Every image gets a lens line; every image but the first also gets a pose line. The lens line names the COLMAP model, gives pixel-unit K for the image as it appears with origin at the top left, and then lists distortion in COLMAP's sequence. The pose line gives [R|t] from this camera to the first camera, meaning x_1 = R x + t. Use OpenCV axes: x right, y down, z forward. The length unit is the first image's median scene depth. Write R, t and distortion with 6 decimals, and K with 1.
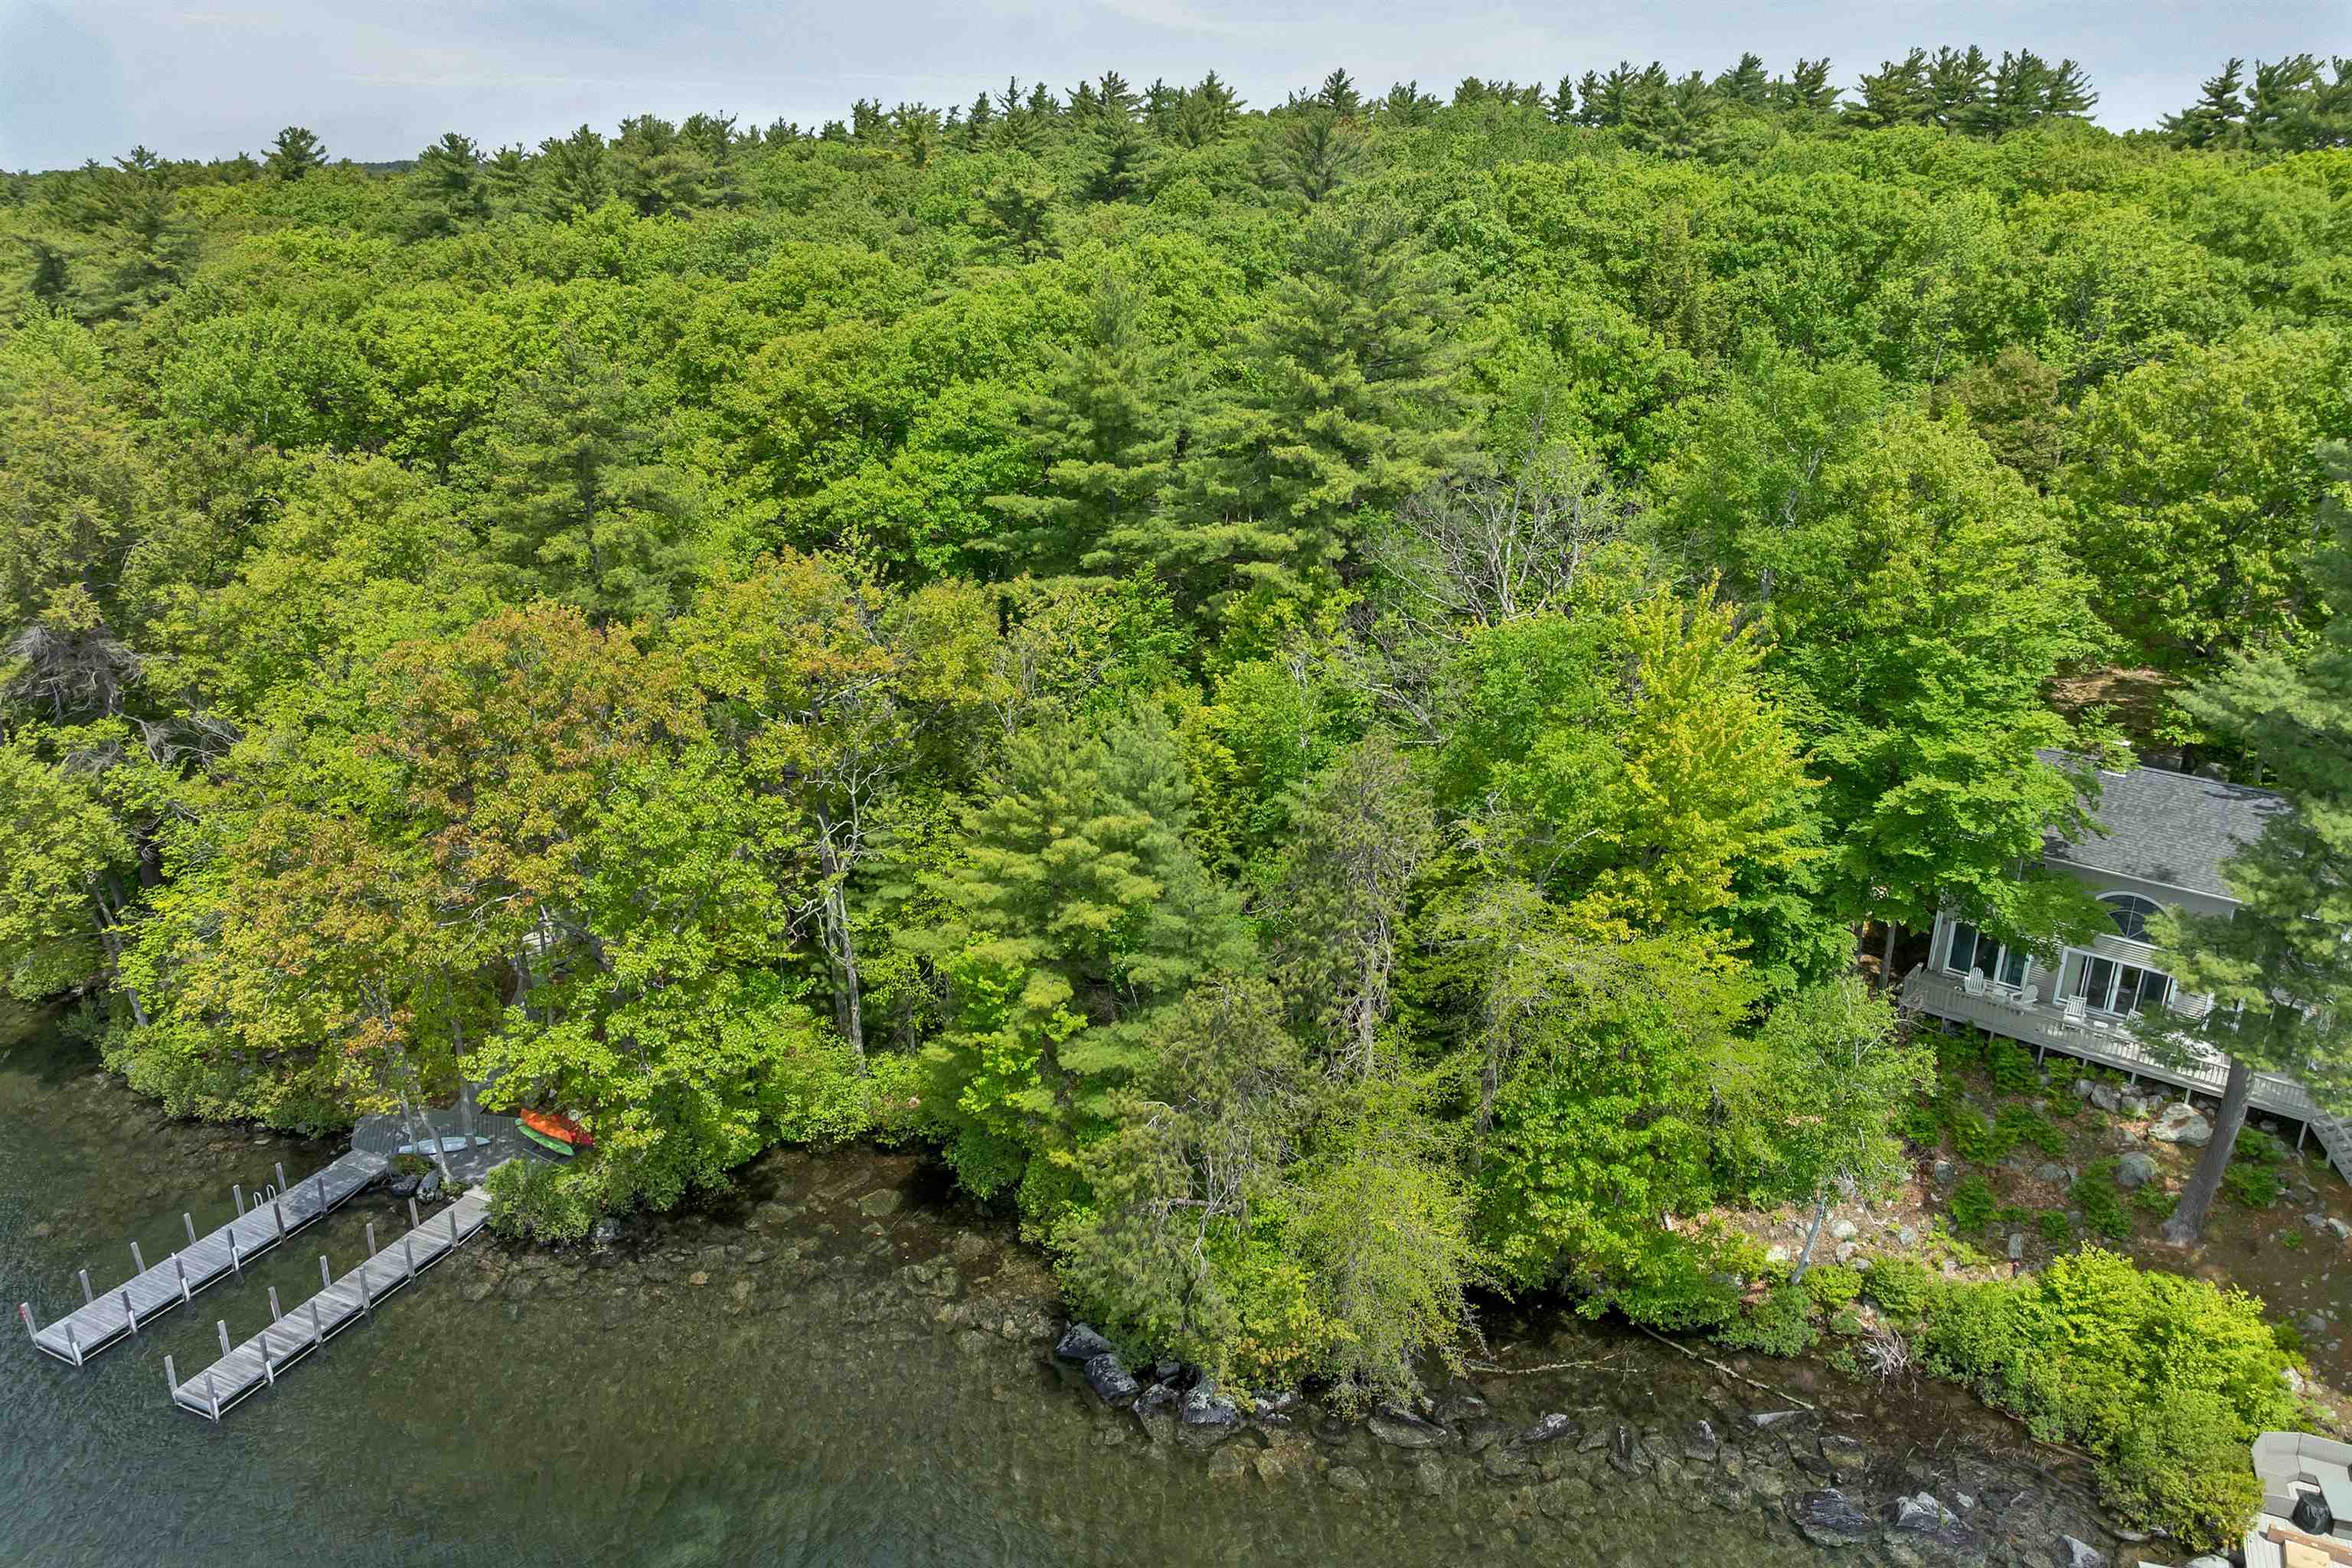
lens RADIAL K [[1687.0, 0, 1203.6], [0, 1687.0, 841.3], [0, 0, 1]] dist [-0.037031, 0.013252]
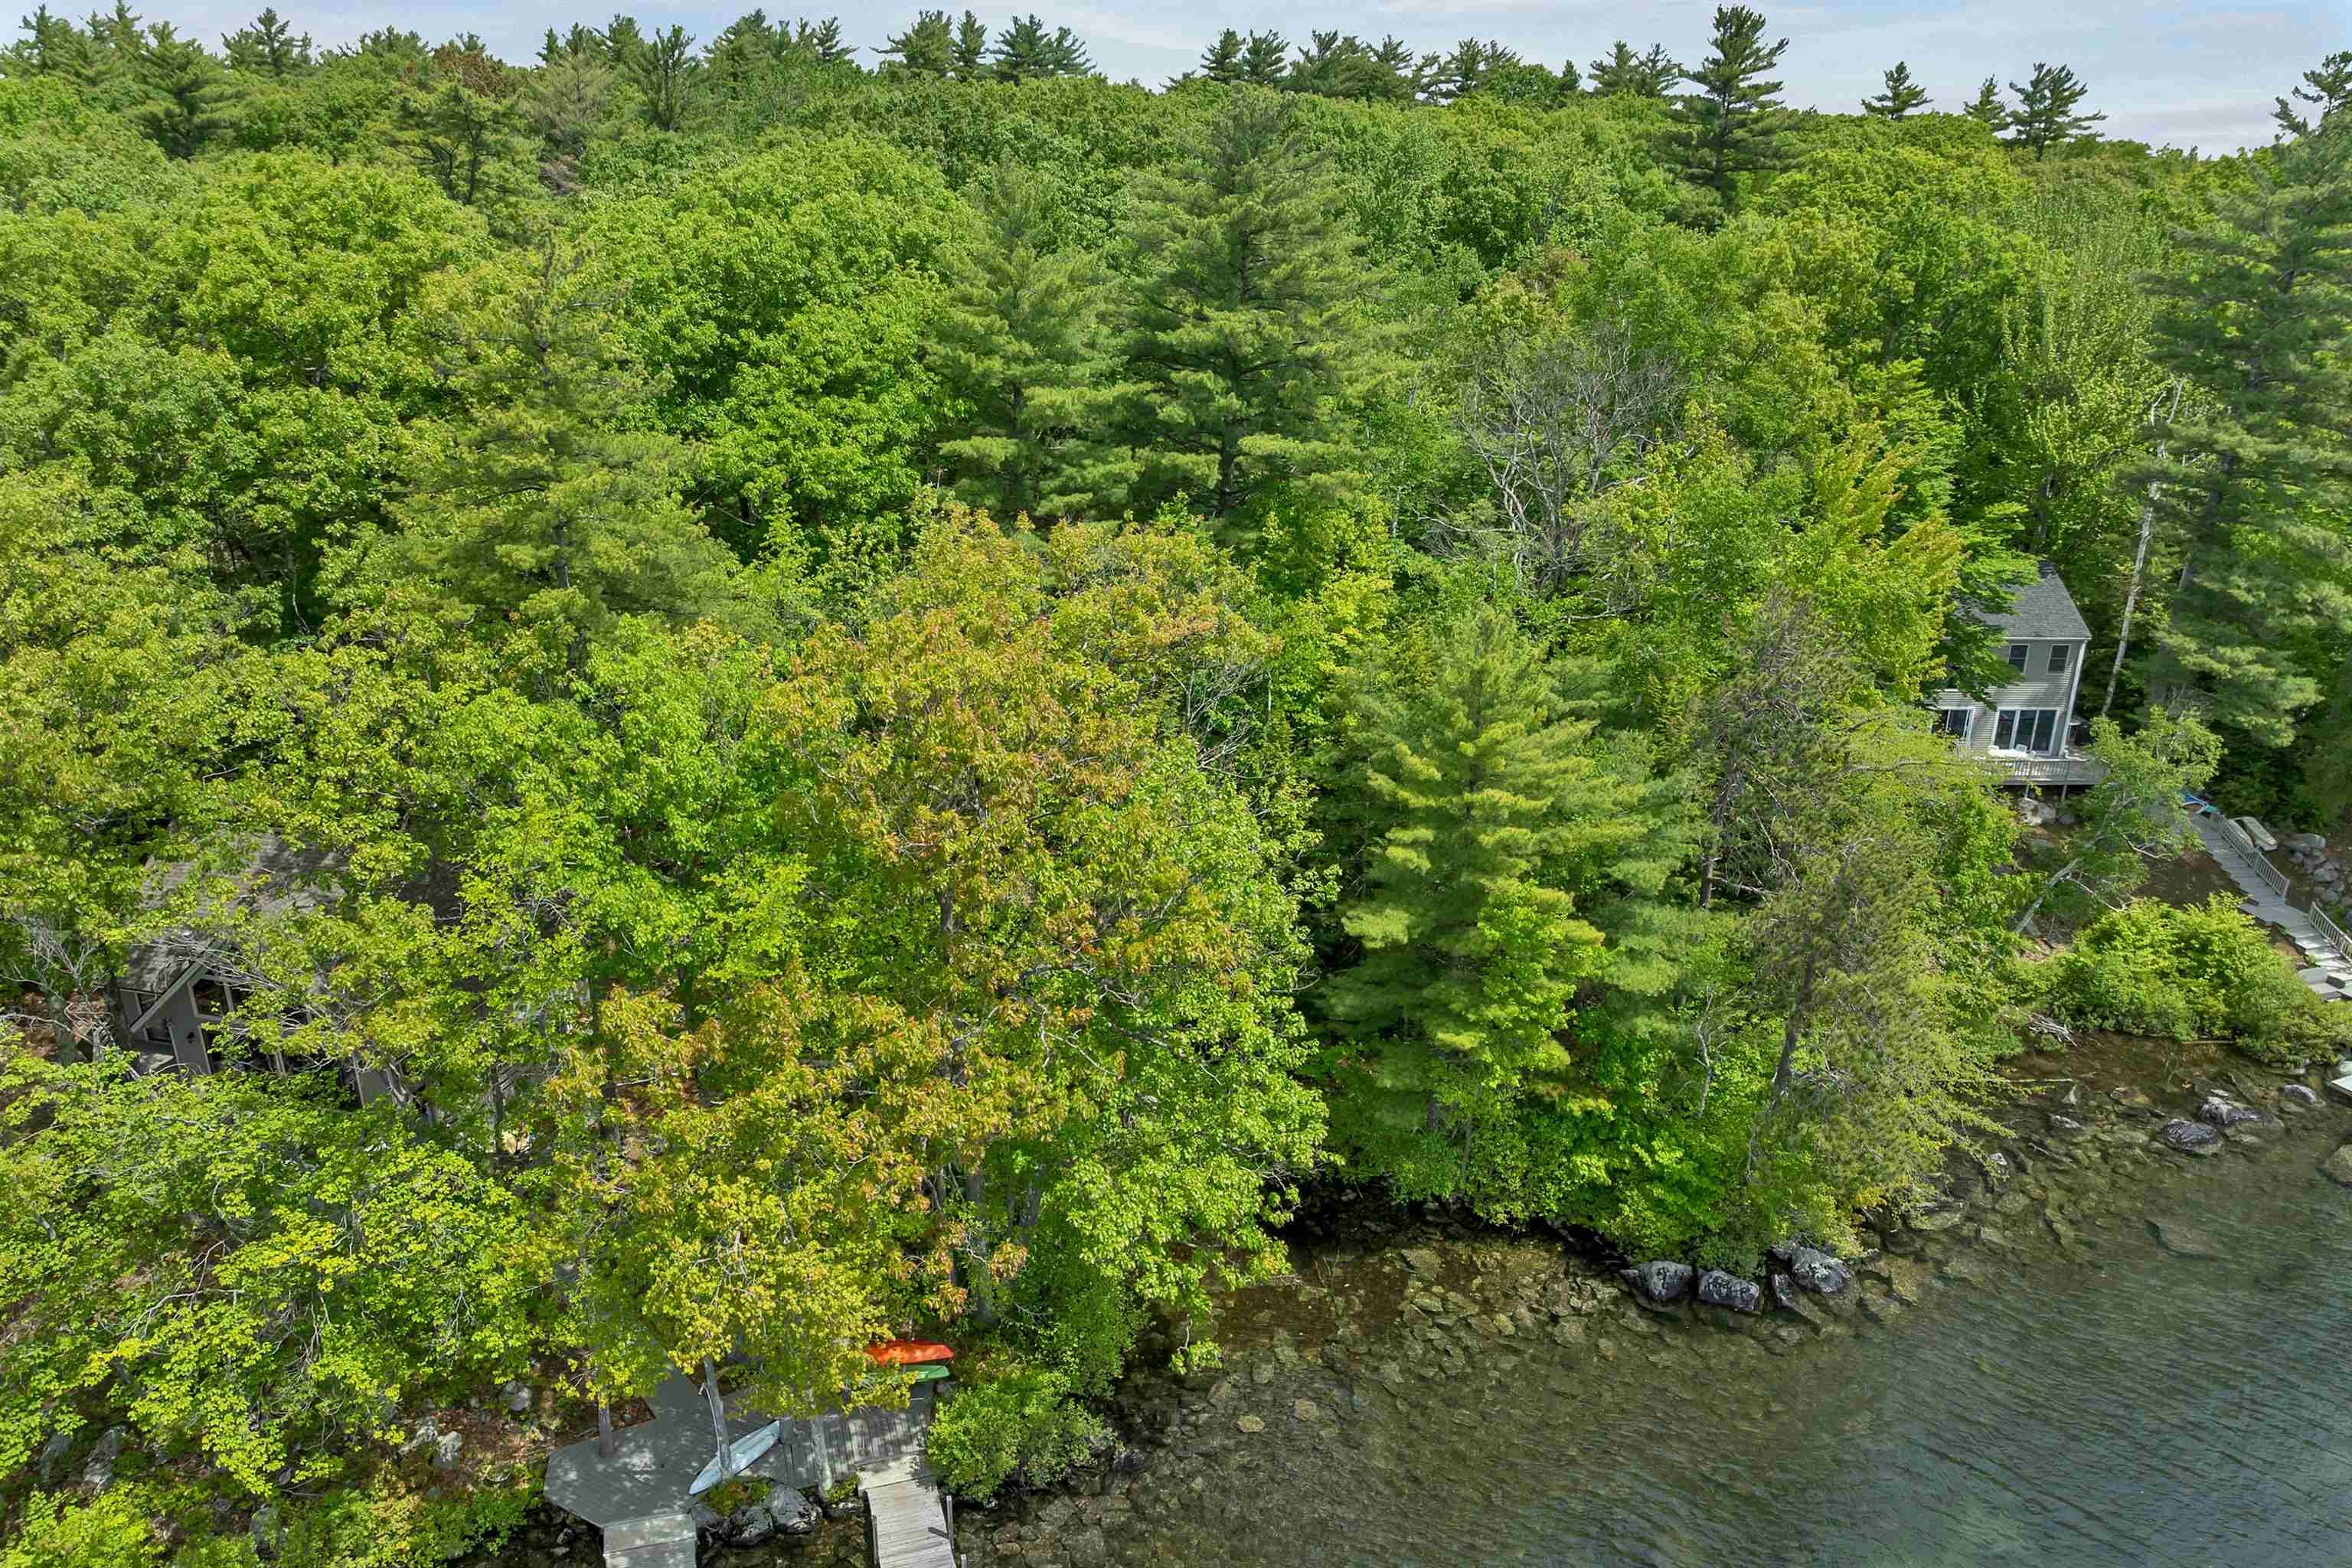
lens RADIAL K [[1685.5, 0, 1212.5], [0, 1685.5, 902.4], [0, 0, 1]] dist [-0.034975, 0.001594]
pose [[0.751848, -0.259237, 0.606235, -0.573077], [0.238667, 0.964115, 0.116280, -0.054989], [-0.614624, 0.057263, 0.786739, 0.299036]]
